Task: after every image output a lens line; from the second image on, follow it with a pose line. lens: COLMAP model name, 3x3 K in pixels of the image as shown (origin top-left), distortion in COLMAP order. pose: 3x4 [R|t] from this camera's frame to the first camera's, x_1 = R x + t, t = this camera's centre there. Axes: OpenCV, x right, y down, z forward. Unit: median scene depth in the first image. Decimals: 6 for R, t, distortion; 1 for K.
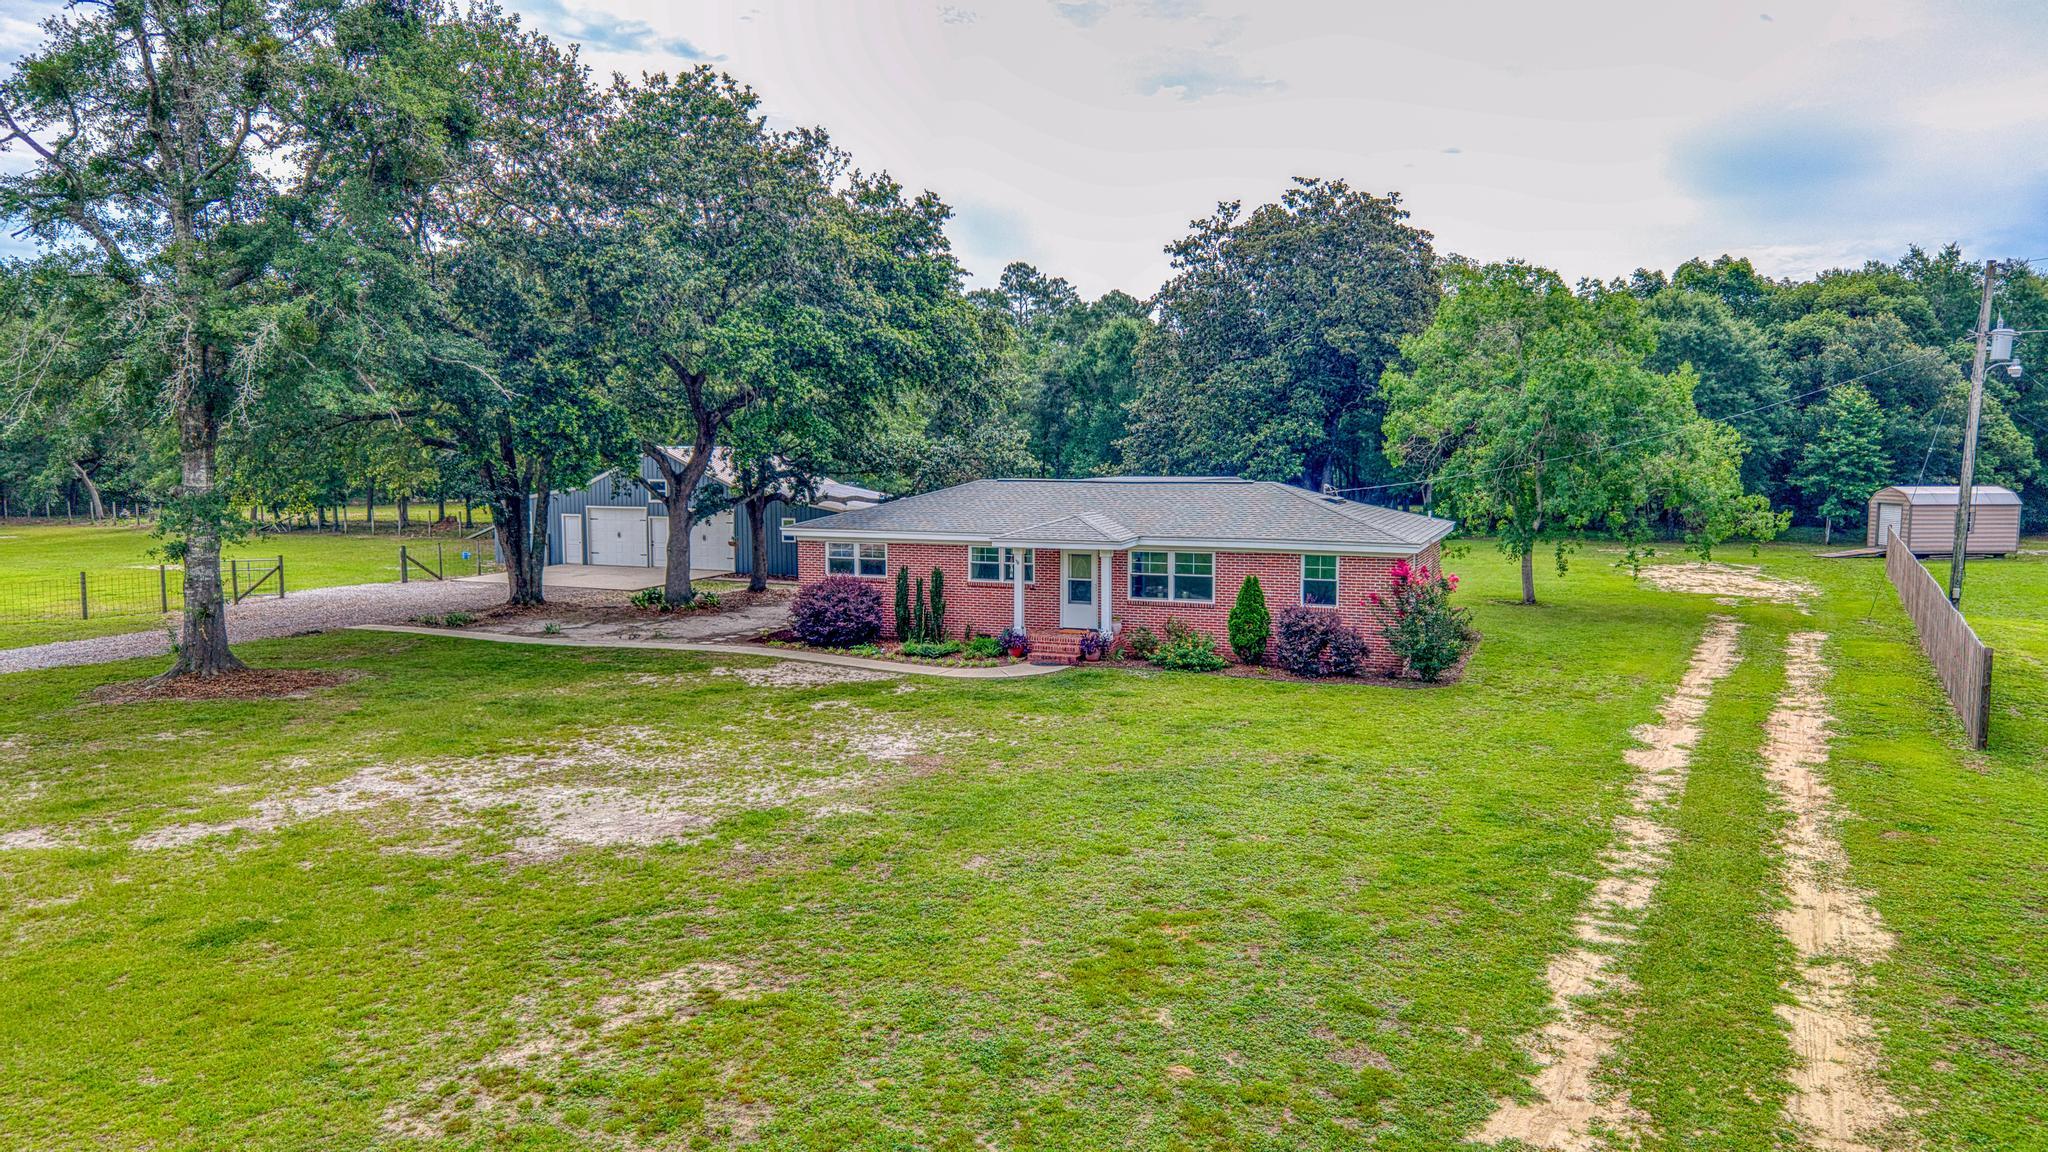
lens RADIAL K [[1361.3, 0, 1020.8], [0, 1361.3, 572.8], [0, 0, 1]] dist [0.035954, -0.004733]
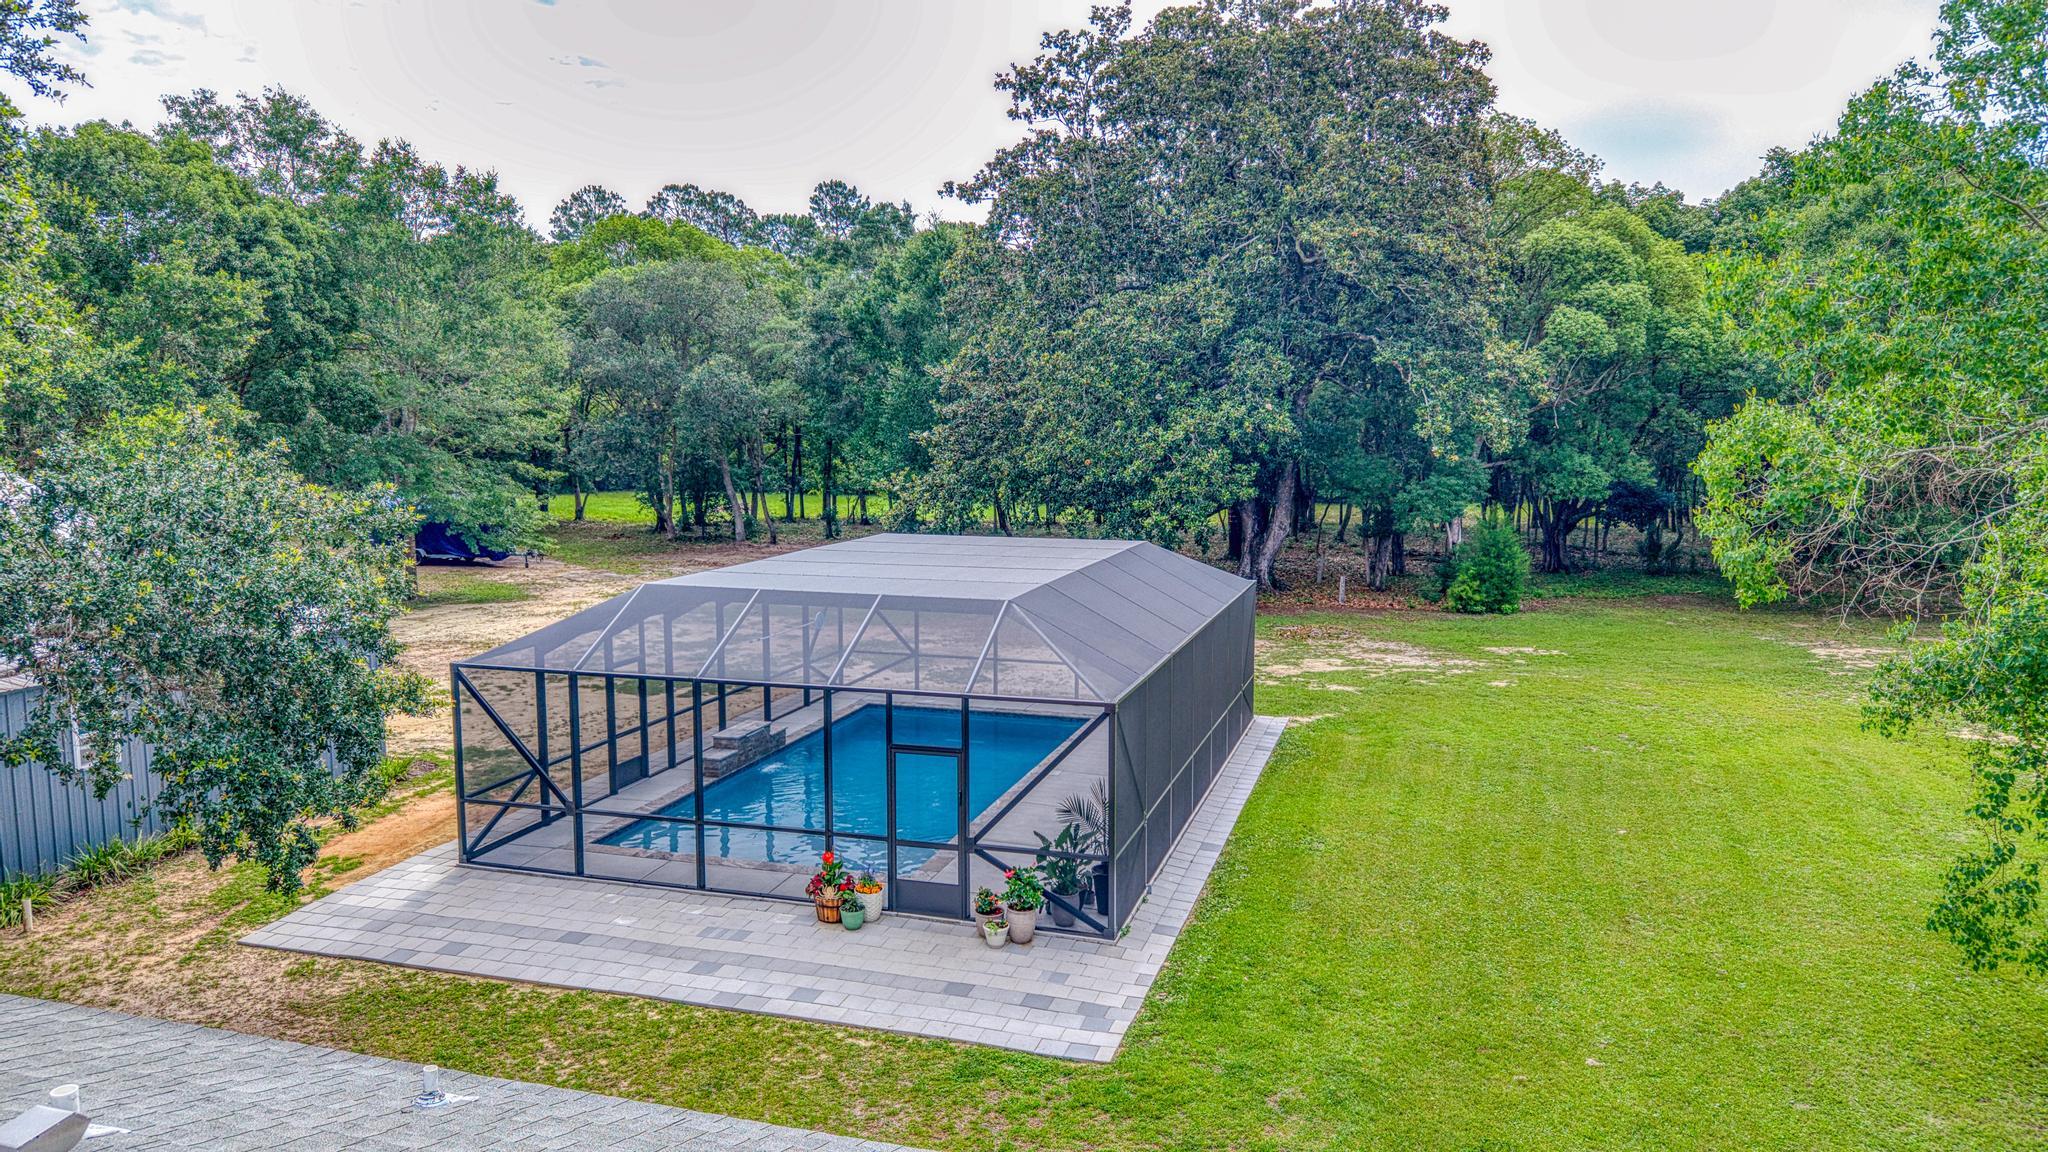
lens RADIAL K [[1361.3, 0, 1031.5], [0, 1361.3, 572.3], [0, 0, 1]] dist [0.035954, -0.004733]
pose [[0.994821, -0.011641, 0.100970, 0.066781], [0.008749, 0.999540, 0.029039, -0.061477], [-0.101262, -0.028005, 0.994466, 0.482266]]
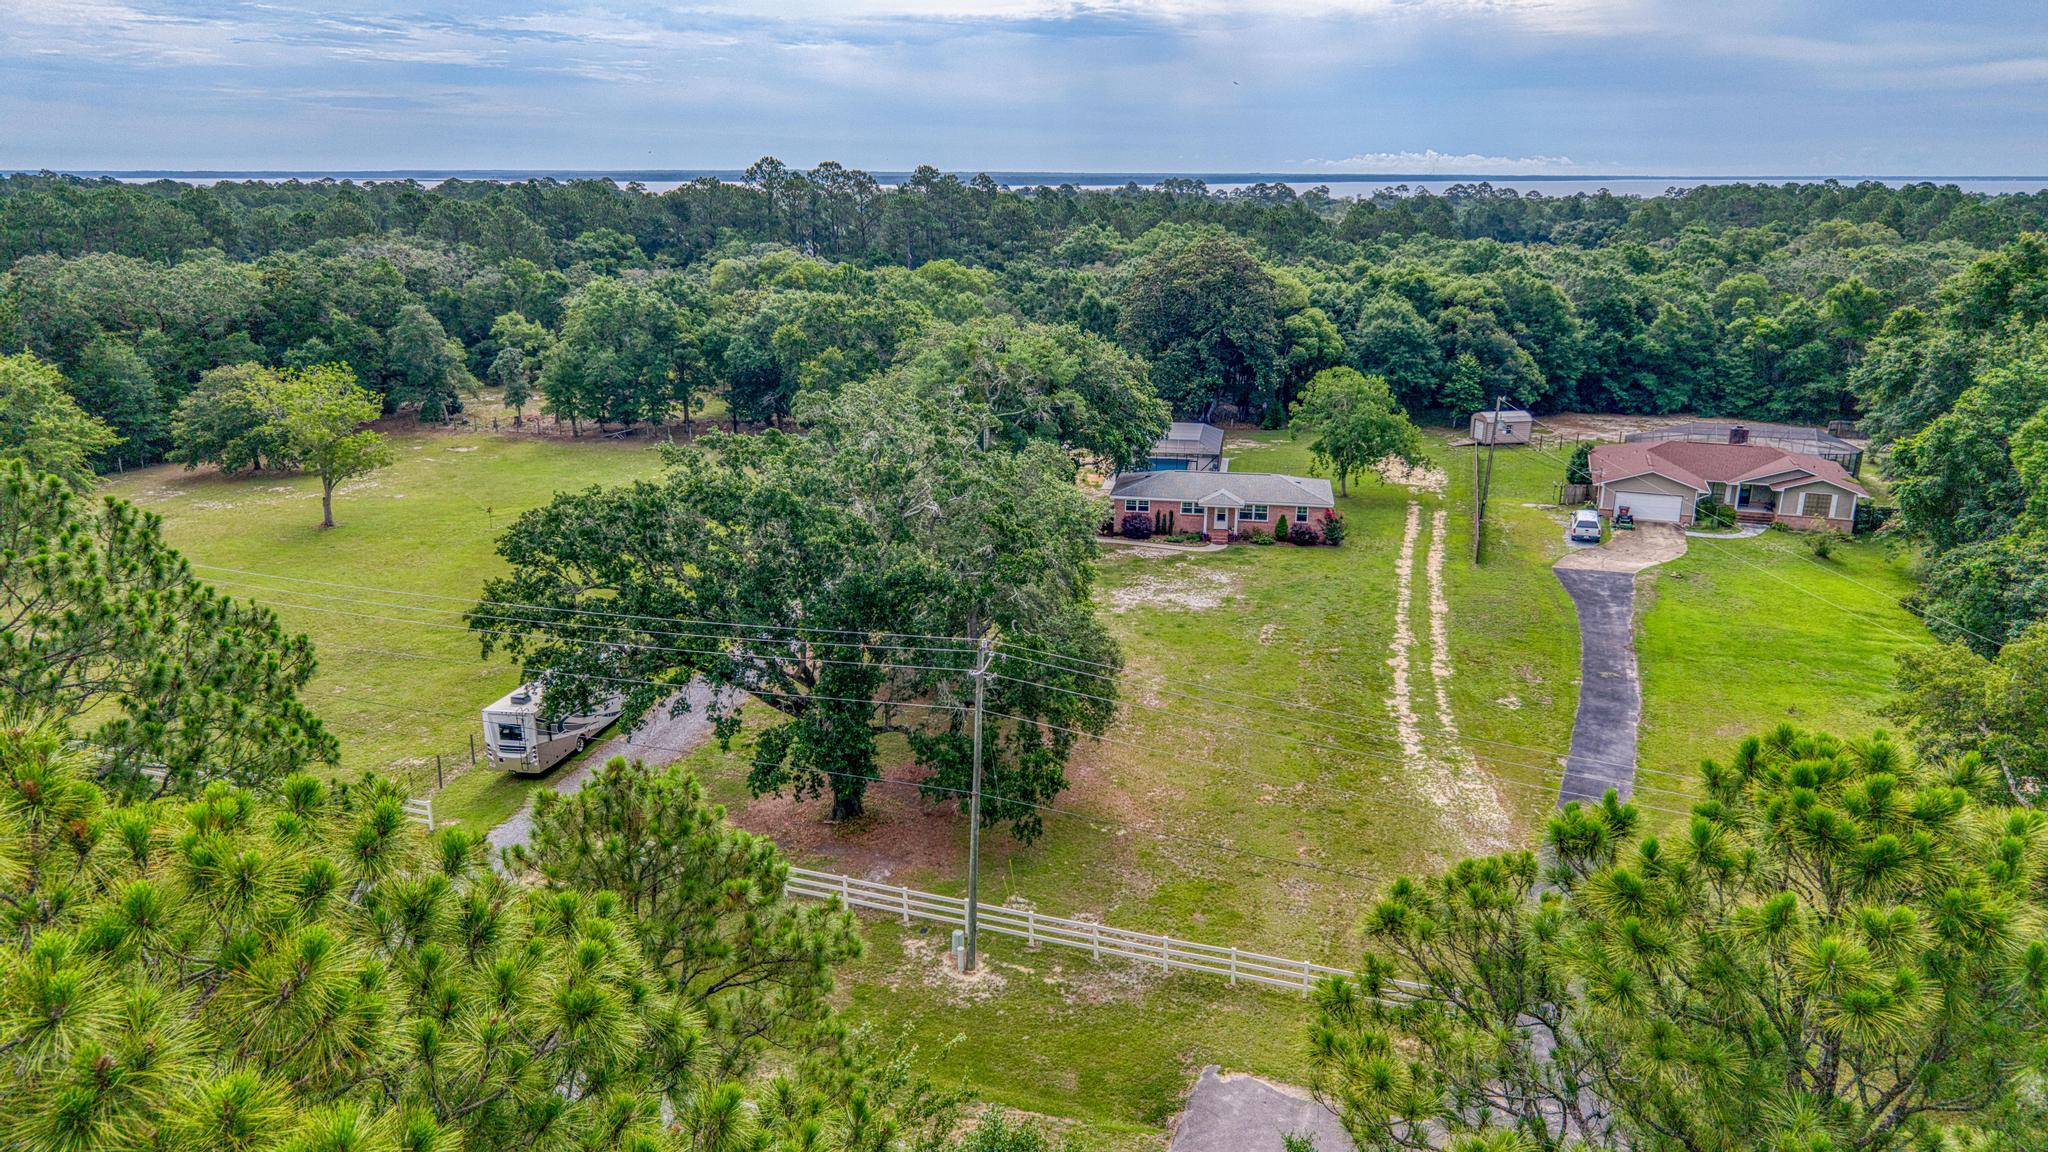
lens RADIAL K [[1361.3, 0, 1008.9], [0, 1361.3, 584.4], [0, 0, 1]] dist [0.035954, -0.004733]
pose [[0.977681, -0.057517, 0.202068, -0.482820], [0.016468, 0.979817, 0.199219, -0.209653], [-0.209448, -0.191445, 0.958895, -0.850933]]
